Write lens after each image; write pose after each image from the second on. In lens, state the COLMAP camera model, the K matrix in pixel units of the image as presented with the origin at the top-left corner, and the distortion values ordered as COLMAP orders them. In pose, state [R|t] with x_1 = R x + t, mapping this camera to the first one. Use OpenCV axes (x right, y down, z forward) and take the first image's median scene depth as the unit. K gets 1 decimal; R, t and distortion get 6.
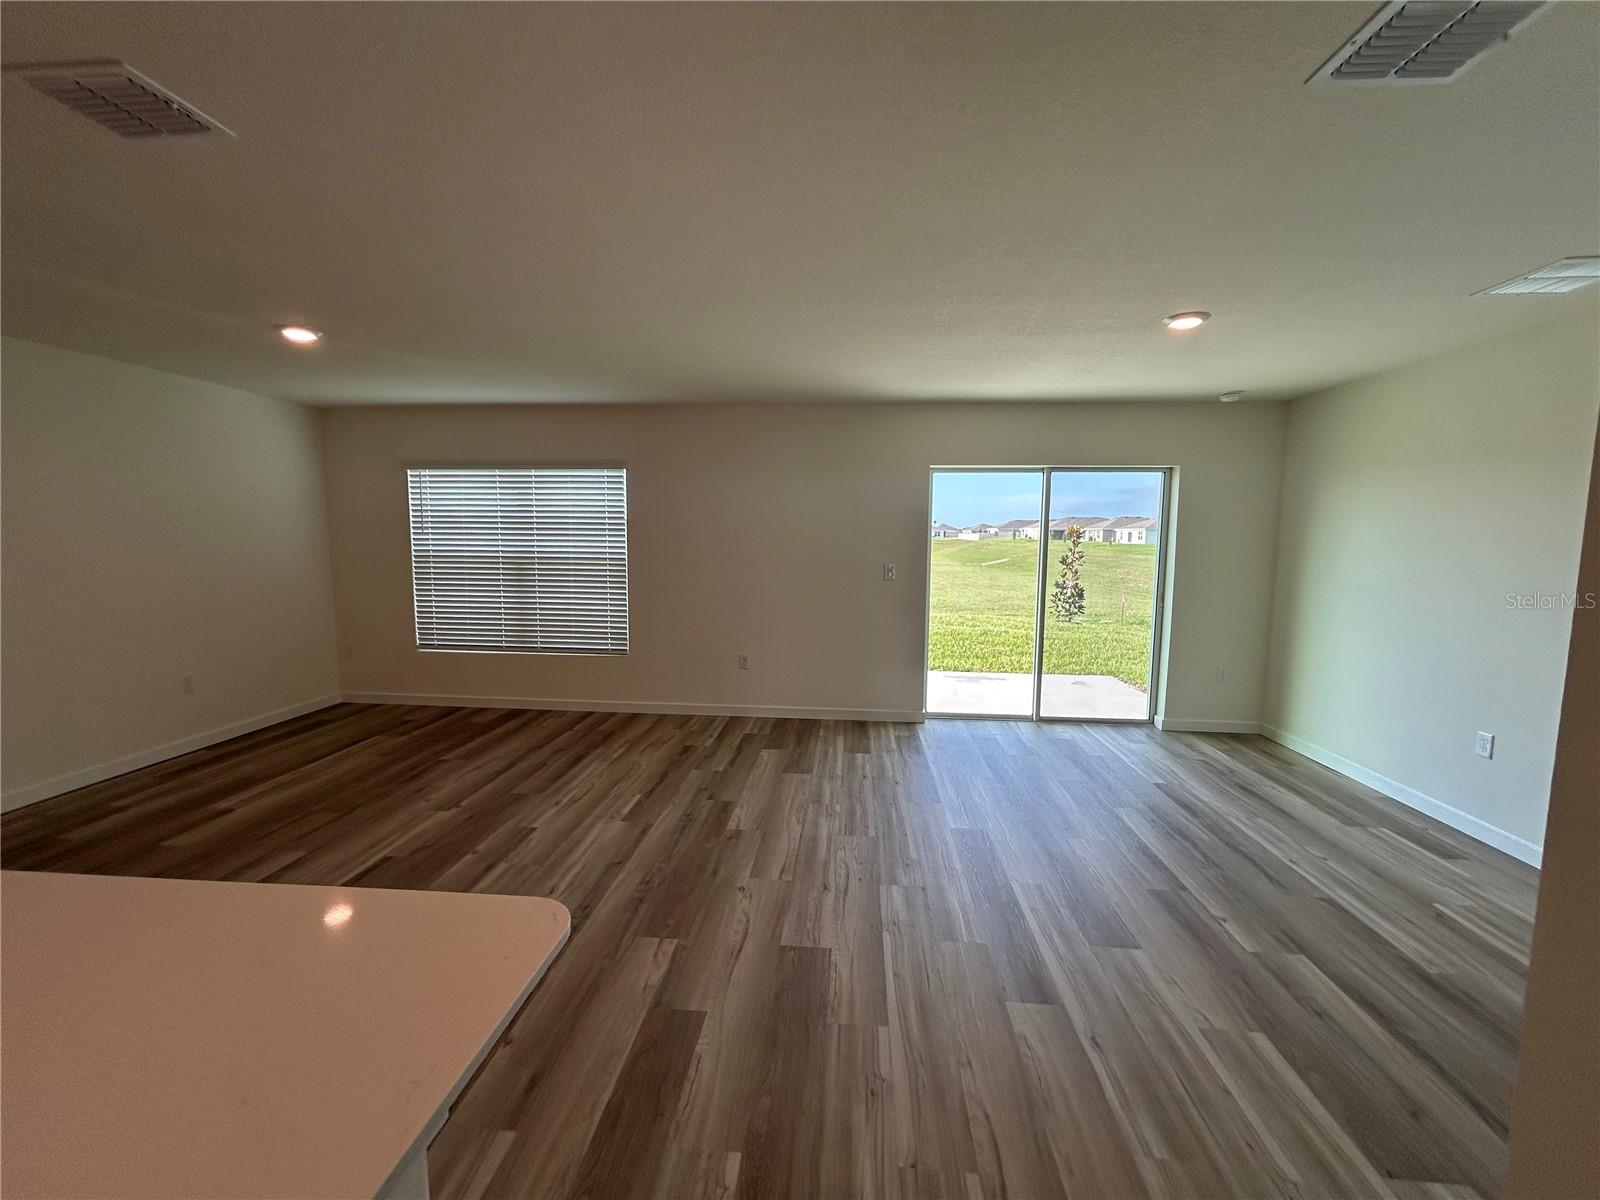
lens RADIAL K [[639.9, 0, 800.2], [0, 639.9, 601.1], [0, 0, 1]] dist [0.000101, -0.000002]
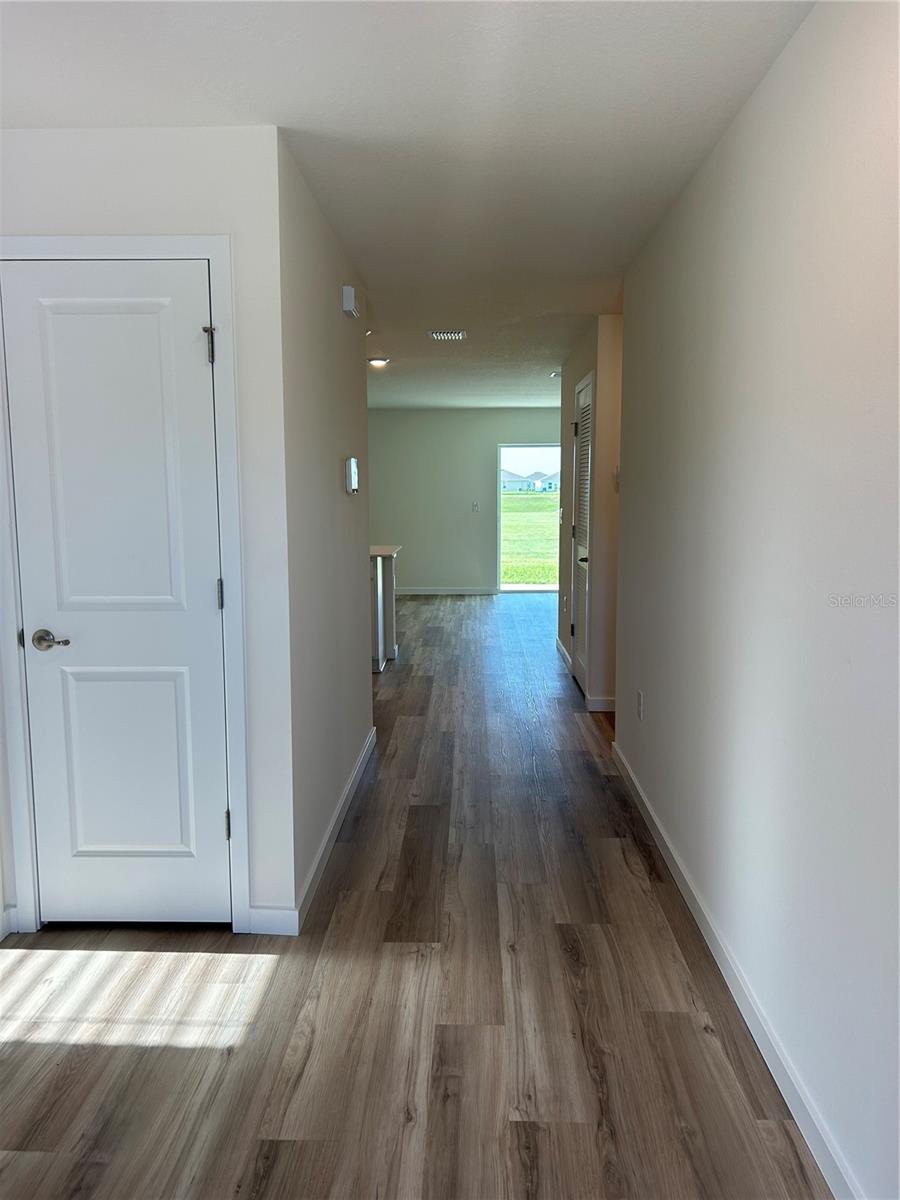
lens RADIAL K [[925.2, 0, 450.2], [0, 925.2, 601.2], [0, 0, 1]] dist [0.053490, -0.012096]
pose [[0.997670, -0.006179, 0.067940, -0.101466], [0.003706, 0.999328, 0.036466, 0.119636], [-0.068119, -0.036129, 0.997023, -1.470537]]
